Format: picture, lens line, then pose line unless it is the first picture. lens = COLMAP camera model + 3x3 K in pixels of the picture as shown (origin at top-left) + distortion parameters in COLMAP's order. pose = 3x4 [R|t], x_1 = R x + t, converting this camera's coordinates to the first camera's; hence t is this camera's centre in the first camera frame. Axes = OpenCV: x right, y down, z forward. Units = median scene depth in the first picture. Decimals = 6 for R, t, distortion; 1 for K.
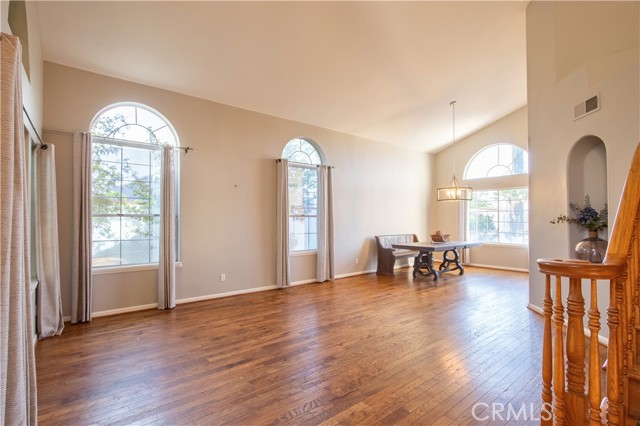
lens RADIAL K [[300.0, 0, 319.0], [0, 300.0, 221.8], [0, 0, 1]] dist [-0.013429, 0.001487]
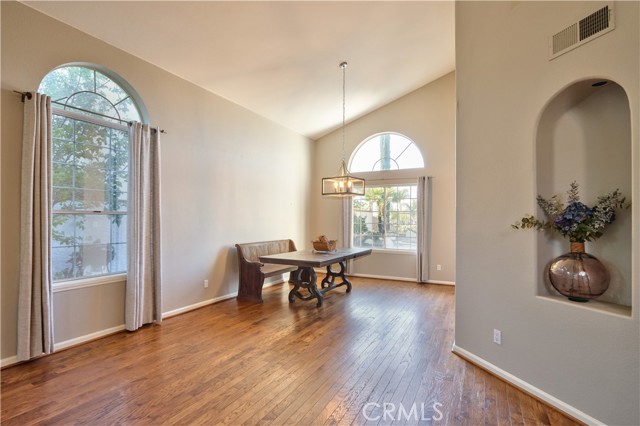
lens RADIAL K [[300.0, 0, 317.1], [0, 300.0, 216.3], [0, 0, 1]] dist [-0.013429, 0.001487]
pose [[0.918773, 0.013360, 0.394560, 0.096093], [-0.006086, 0.999788, -0.019684, -0.003264], [-0.394739, 0.015684, 0.918659, 0.330084]]
